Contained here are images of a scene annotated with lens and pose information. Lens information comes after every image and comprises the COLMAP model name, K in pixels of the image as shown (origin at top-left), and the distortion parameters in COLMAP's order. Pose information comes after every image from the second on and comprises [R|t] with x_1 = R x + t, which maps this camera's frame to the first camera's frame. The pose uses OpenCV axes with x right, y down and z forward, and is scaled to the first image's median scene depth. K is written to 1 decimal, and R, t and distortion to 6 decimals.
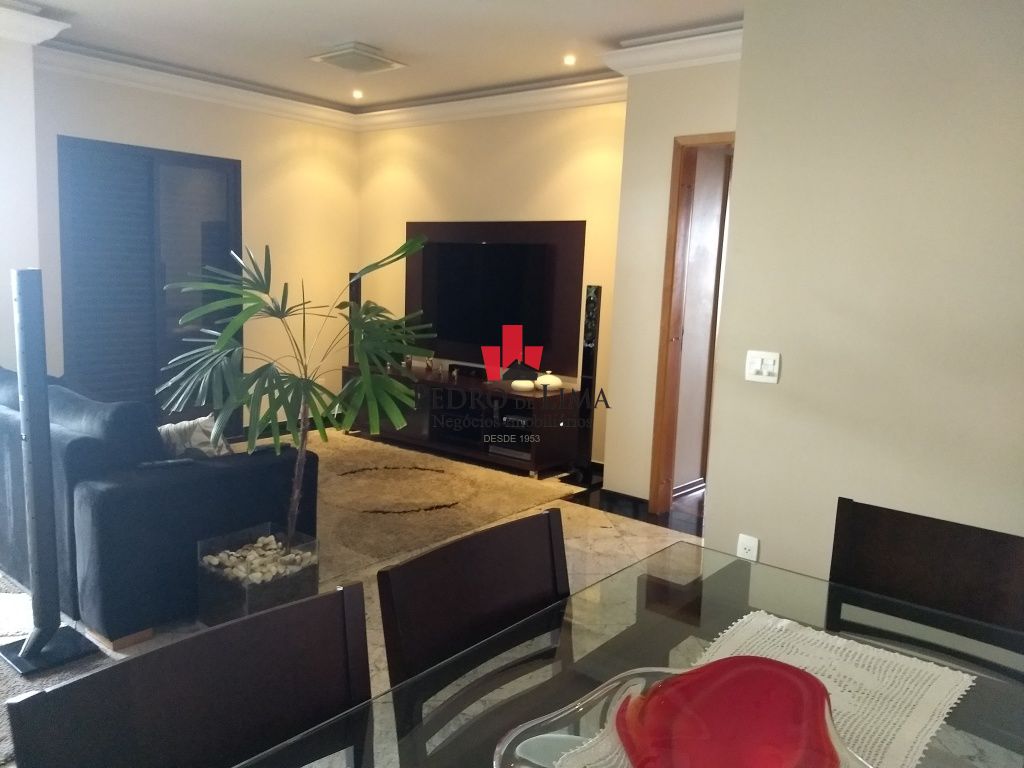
lens RADIAL K [[810.0, 0, 512.0], [0, 810.0, 384.0], [0, 0, 1]] dist [0.157034, -0.001259]
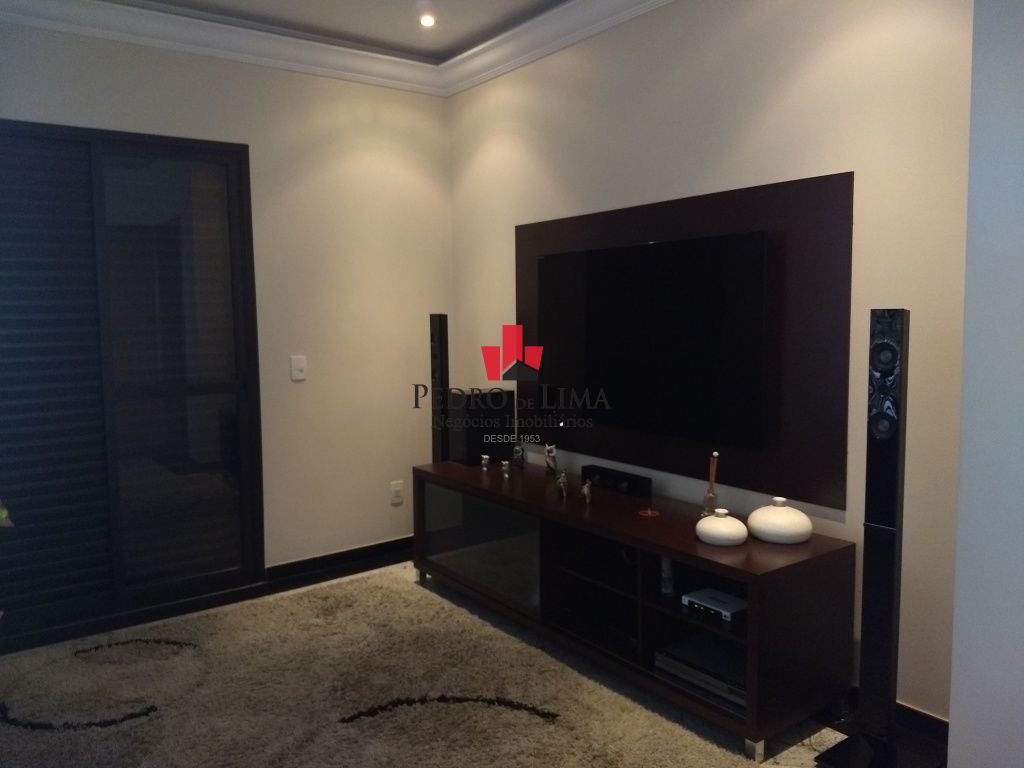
lens RADIAL K [[810.0, 0, 512.0], [0, 810.0, 384.0], [0, 0, 1]] dist [0.157034, -0.001259]
pose [[0.970195, -0.032354, -0.240156, 0.011967], [0.020115, 0.998379, -0.053241, -0.055935], [0.241489, 0.046824, 0.969273, 0.483806]]
